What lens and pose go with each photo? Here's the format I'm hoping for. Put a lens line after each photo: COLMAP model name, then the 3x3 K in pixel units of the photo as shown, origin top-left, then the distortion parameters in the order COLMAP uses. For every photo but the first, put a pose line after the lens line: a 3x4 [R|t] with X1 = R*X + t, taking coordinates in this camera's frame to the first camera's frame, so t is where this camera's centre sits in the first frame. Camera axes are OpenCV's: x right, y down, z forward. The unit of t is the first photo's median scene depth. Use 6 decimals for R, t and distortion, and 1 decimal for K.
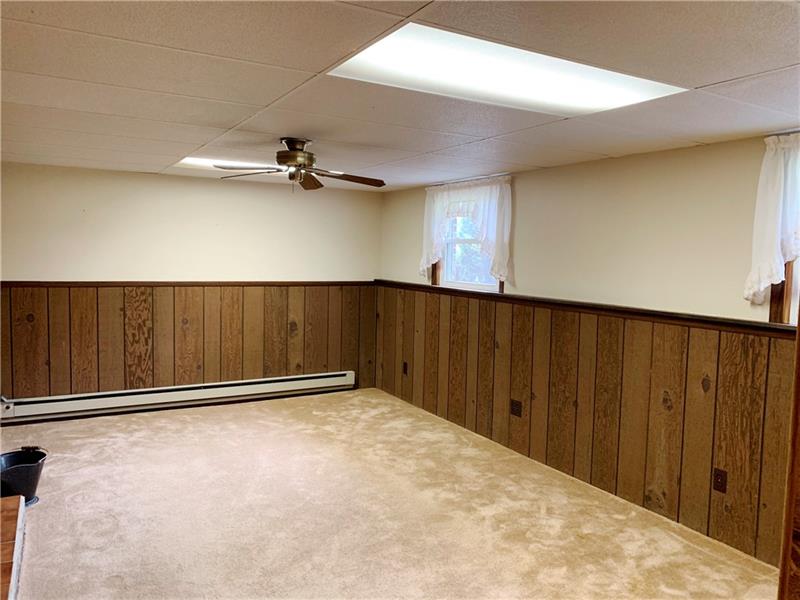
lens RADIAL K [[610.7, 0, 393.0], [0, 610.7, 295.0], [0, 0, 1]] dist [0.047796, -0.055814]
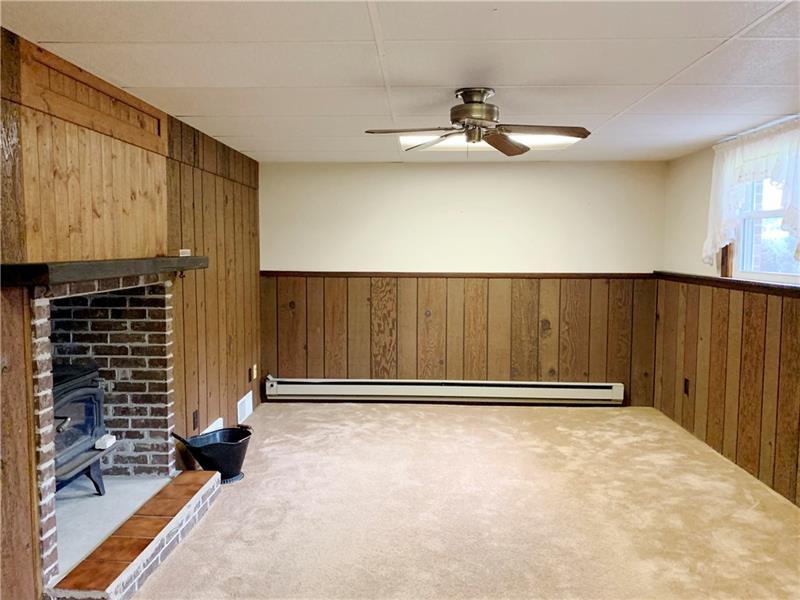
lens RADIAL K [[610.7, 0, 401.4], [0, 610.7, 293.4], [0, 0, 1]] dist [0.047796, -0.055814]
pose [[0.857742, 0.020065, -0.513688, 0.125098], [-0.021495, 0.999764, 0.003160, 0.009982], [0.513630, 0.008332, 0.857971, 0.177014]]
